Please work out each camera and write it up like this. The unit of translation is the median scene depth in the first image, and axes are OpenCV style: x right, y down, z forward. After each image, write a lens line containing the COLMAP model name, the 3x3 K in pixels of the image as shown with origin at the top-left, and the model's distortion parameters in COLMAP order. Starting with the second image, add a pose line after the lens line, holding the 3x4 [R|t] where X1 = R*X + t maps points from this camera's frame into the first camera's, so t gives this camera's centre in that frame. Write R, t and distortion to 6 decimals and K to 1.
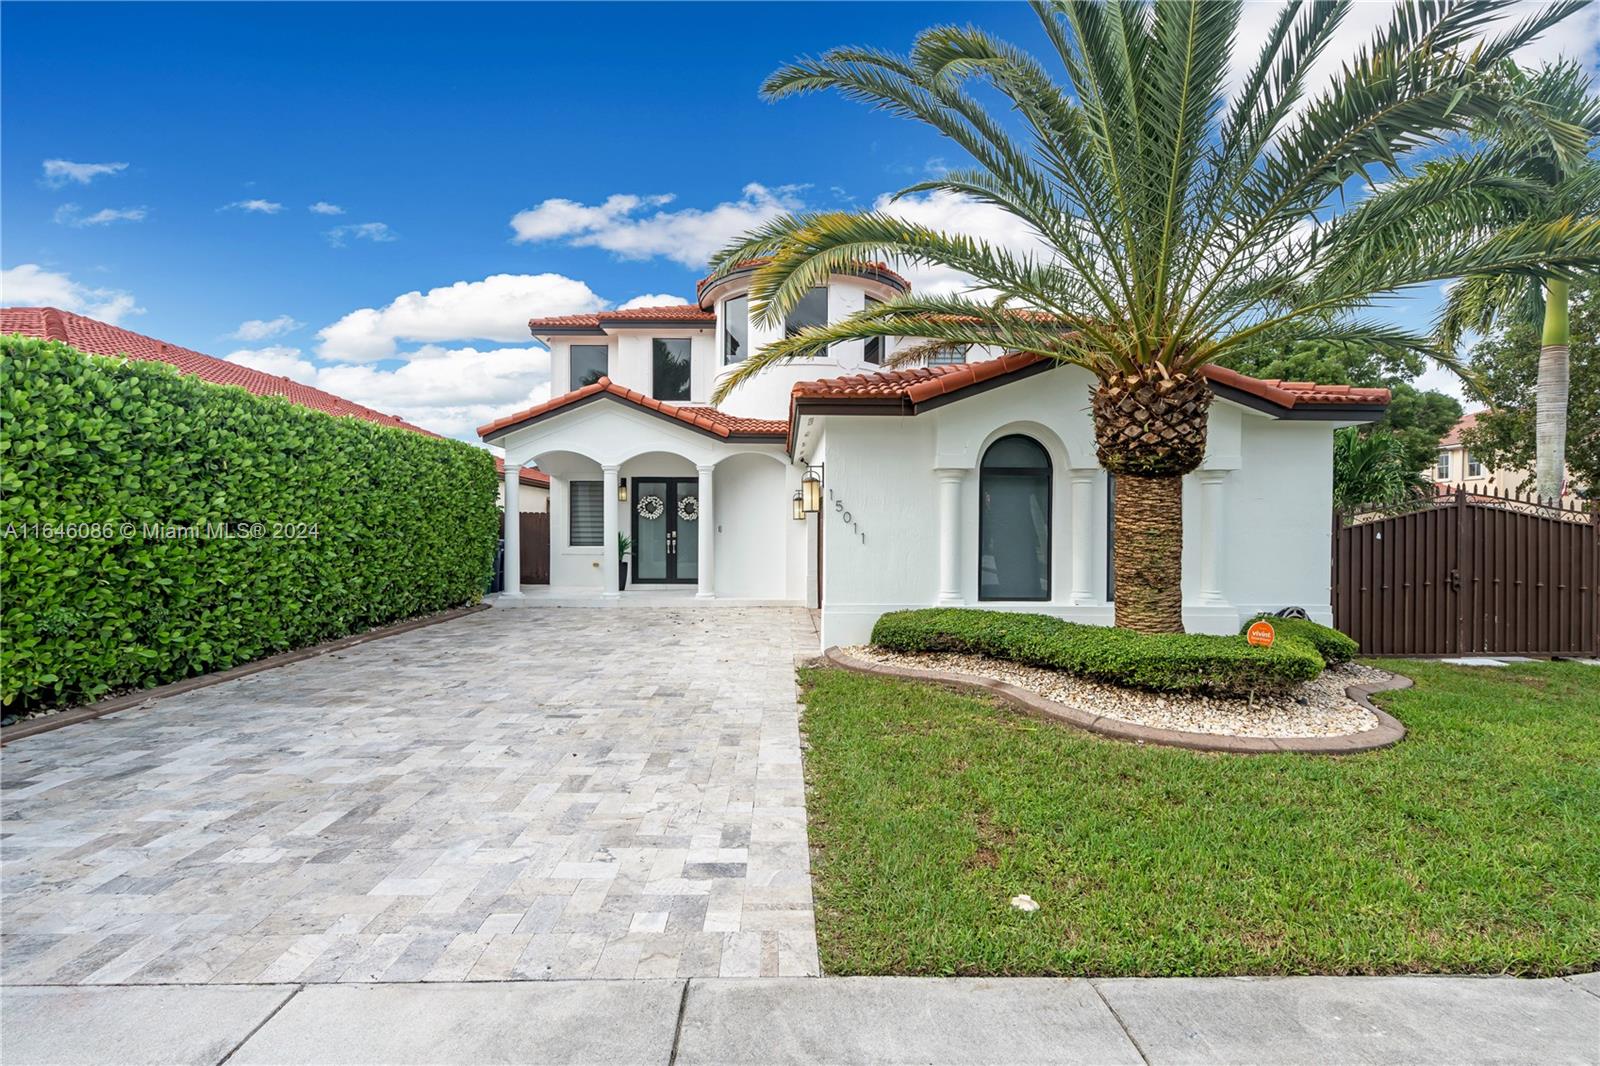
lens RADIAL K [[727.6, 0, 799.6], [0, 727.6, 530.5], [0, 0, 1]] dist [-0.001098, 0.000913]
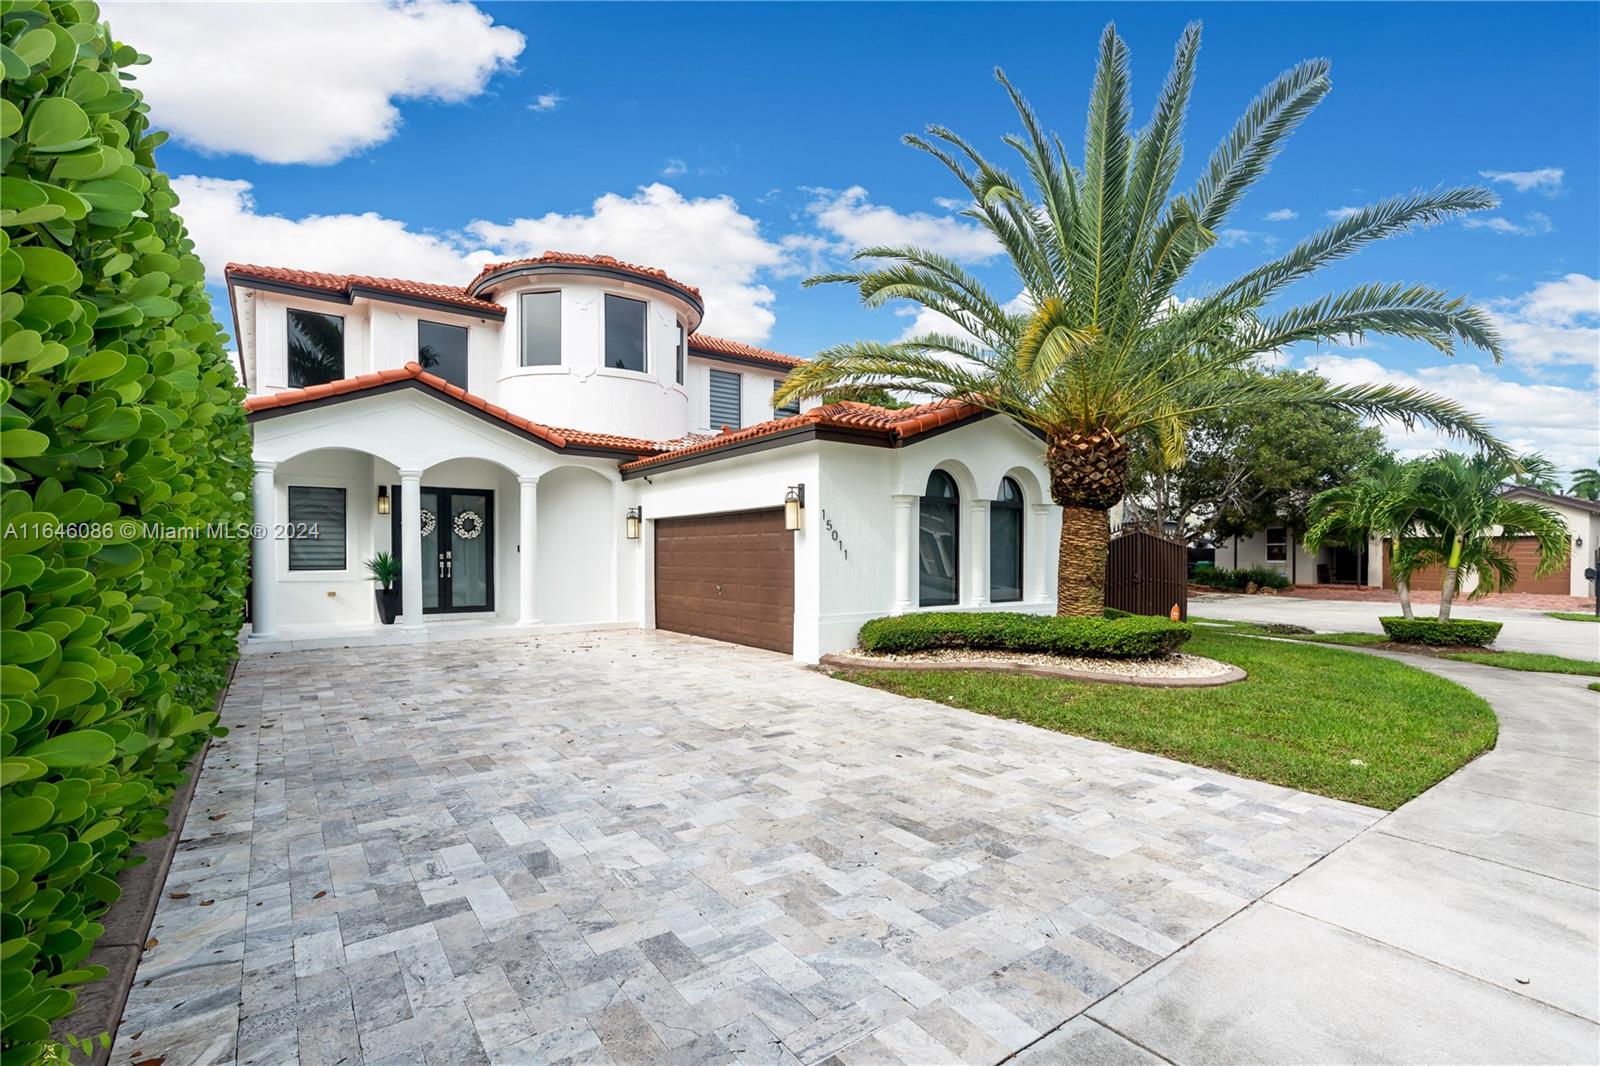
lens RADIAL K [[729.7, 0, 801.2], [0, 729.7, 553.9], [0, 0, 1]] dist [-0.002758, 0.000421]
pose [[0.818512, -0.001063, 0.574488, -1.095904], [0.001976, 0.999998, -0.000965, 0.019165], [-0.574486, 0.001926, 0.818512, 0.234053]]
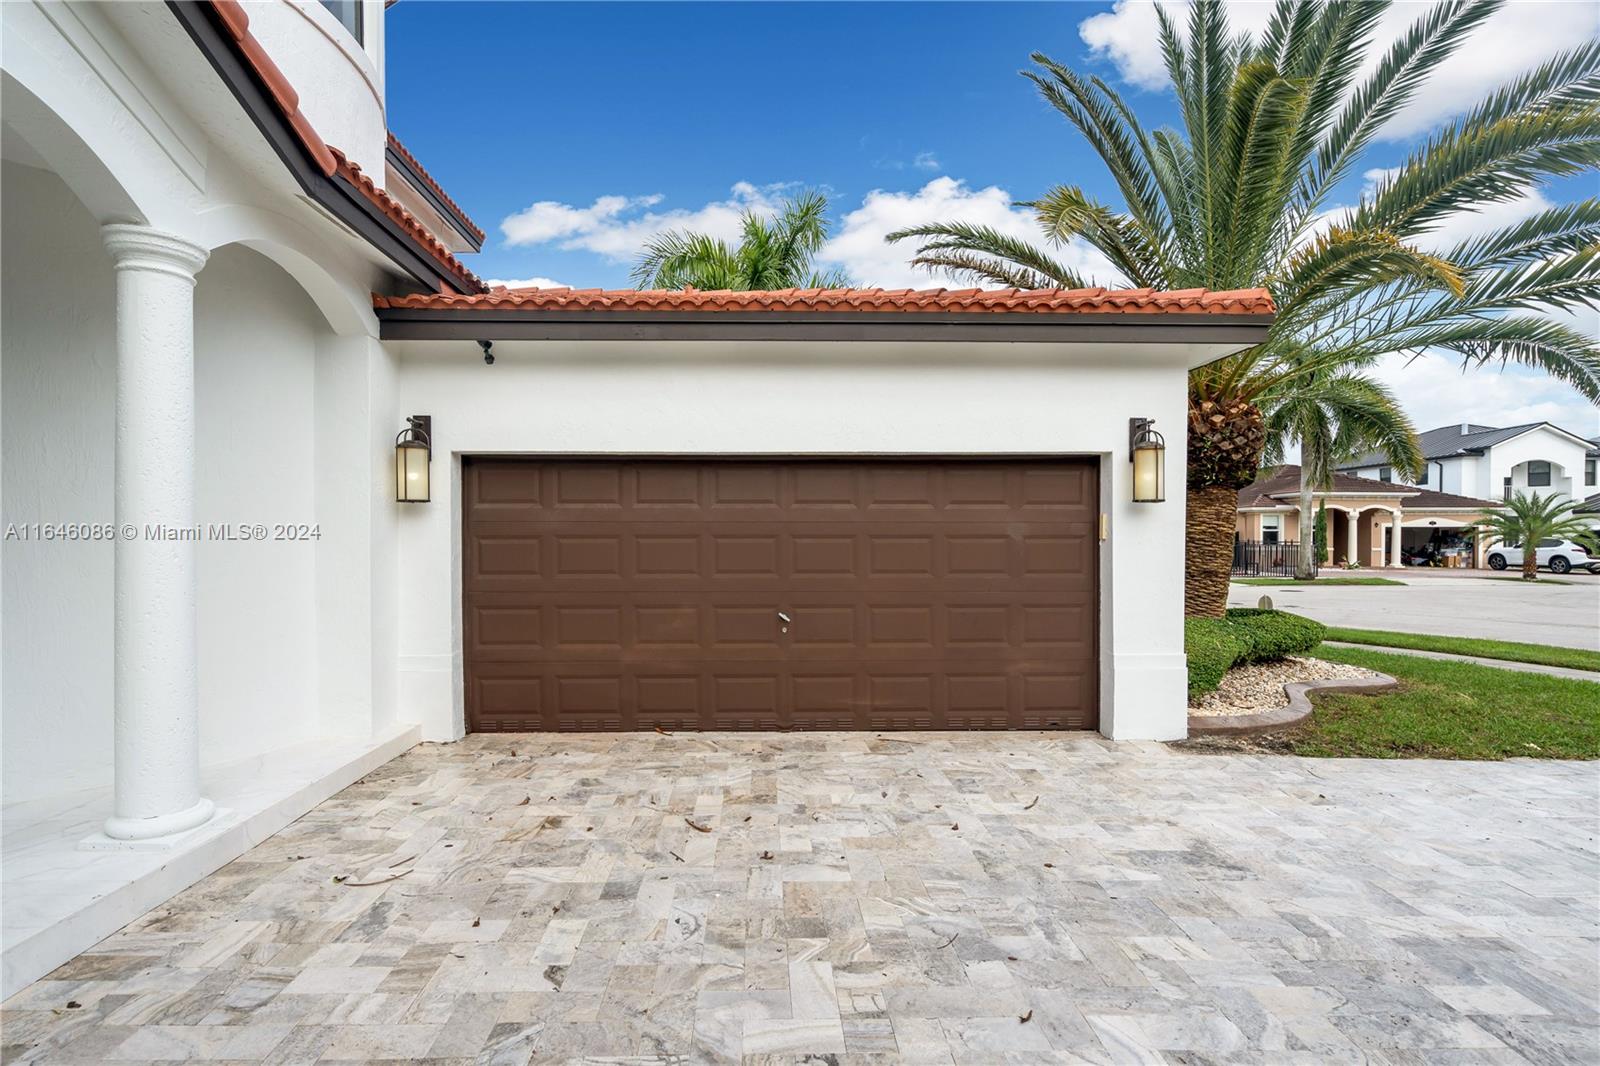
lens RADIAL K [[720.4, 0, 800.0], [0, 720.4, 533.0], [0, 0, 1]] dist [-0.002415, 0.000196]
pose [[-0.046900, 0.000713, 0.998899, -1.010062], [0.002521, 0.999997, -0.000596, -0.000906], [-0.998896, 0.002490, -0.046901, 2.444639]]
